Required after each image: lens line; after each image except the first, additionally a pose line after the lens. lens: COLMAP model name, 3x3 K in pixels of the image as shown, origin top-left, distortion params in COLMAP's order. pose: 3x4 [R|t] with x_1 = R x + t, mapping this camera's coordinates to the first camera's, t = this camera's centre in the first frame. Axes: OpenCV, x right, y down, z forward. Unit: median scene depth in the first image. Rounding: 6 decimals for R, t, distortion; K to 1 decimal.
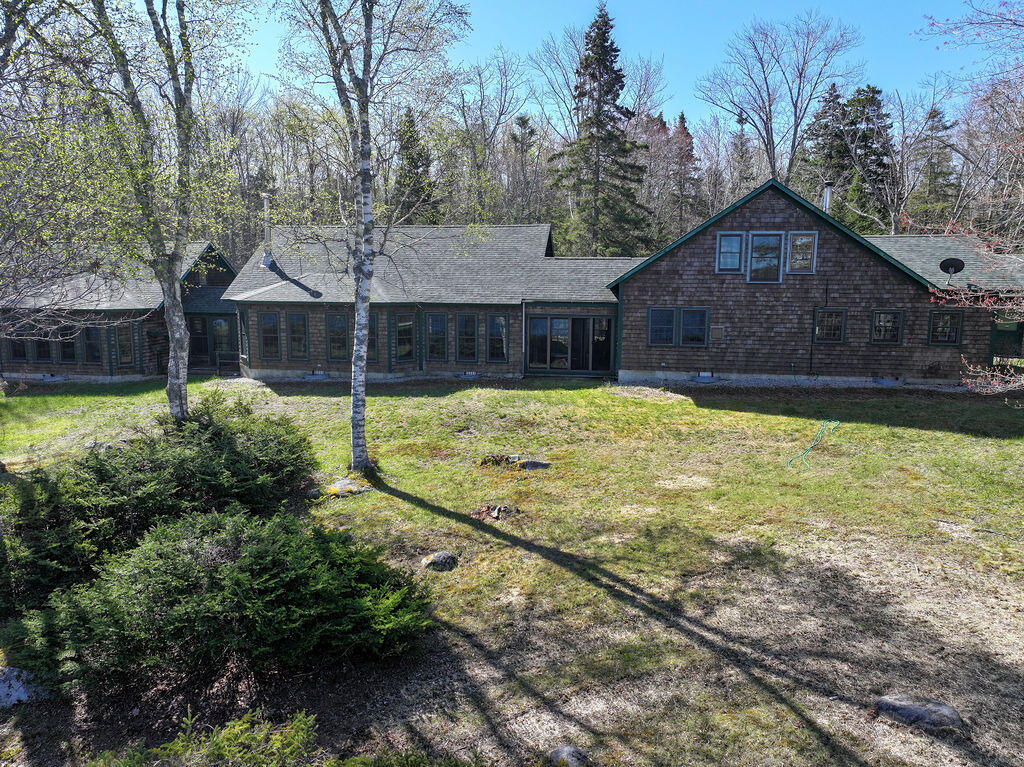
lens RADIAL K [[711.3, 0, 511.8], [0, 711.3, 381.5], [0, 0, 1]] dist [-0.002020, -0.000209]
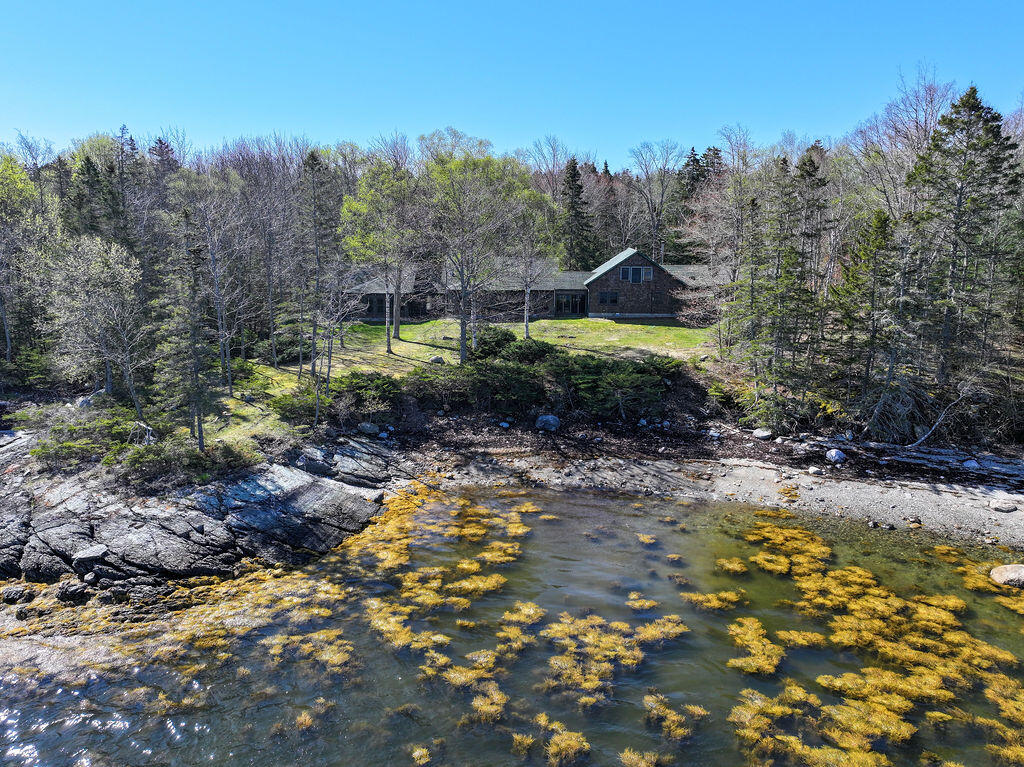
lens RADIAL K [[711.3, 0, 511.5], [0, 711.3, 384.6], [0, 0, 1]] dist [-0.002020, -0.000209]
pose [[0.993908, -0.023003, 0.107785, -0.523104], [0.015857, 0.997647, 0.066696, 0.083921], [-0.109066, -0.064581, 0.991934, -2.018278]]
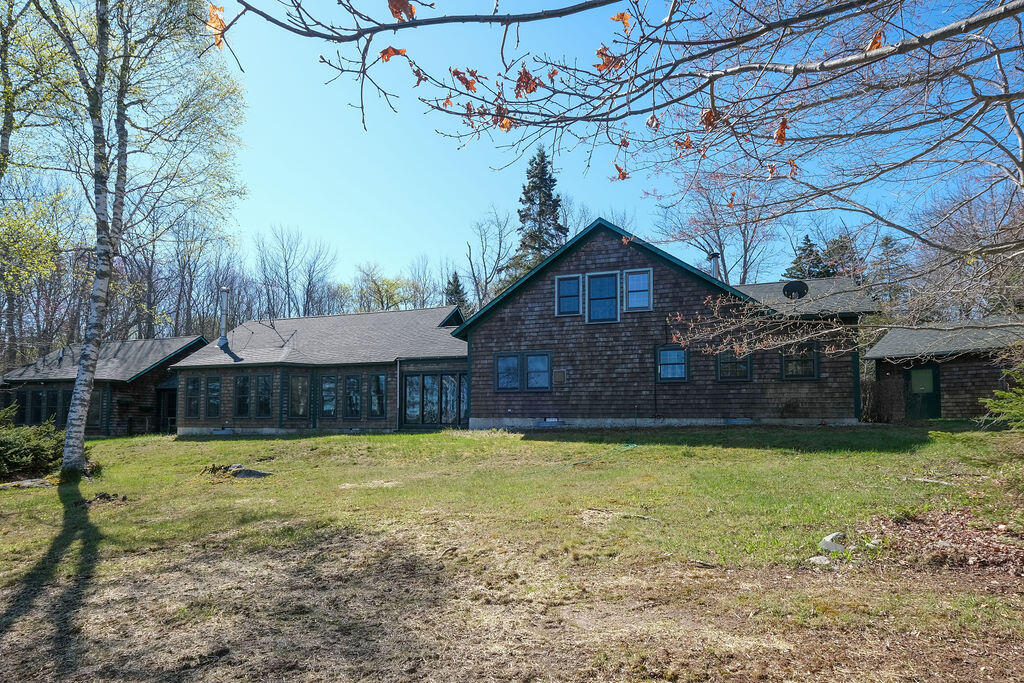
lens RADIAL K [[553.6, 0, 510.6], [0, 553.6, 400.3], [0, 0, 1]] dist [-0.005565, -0.000753]
pose [[0.986310, -0.007060, -0.164748, 0.351410], [-0.025480, 0.980559, -0.194565, 0.114361], [0.162919, 0.196099, 0.966955, 0.265241]]
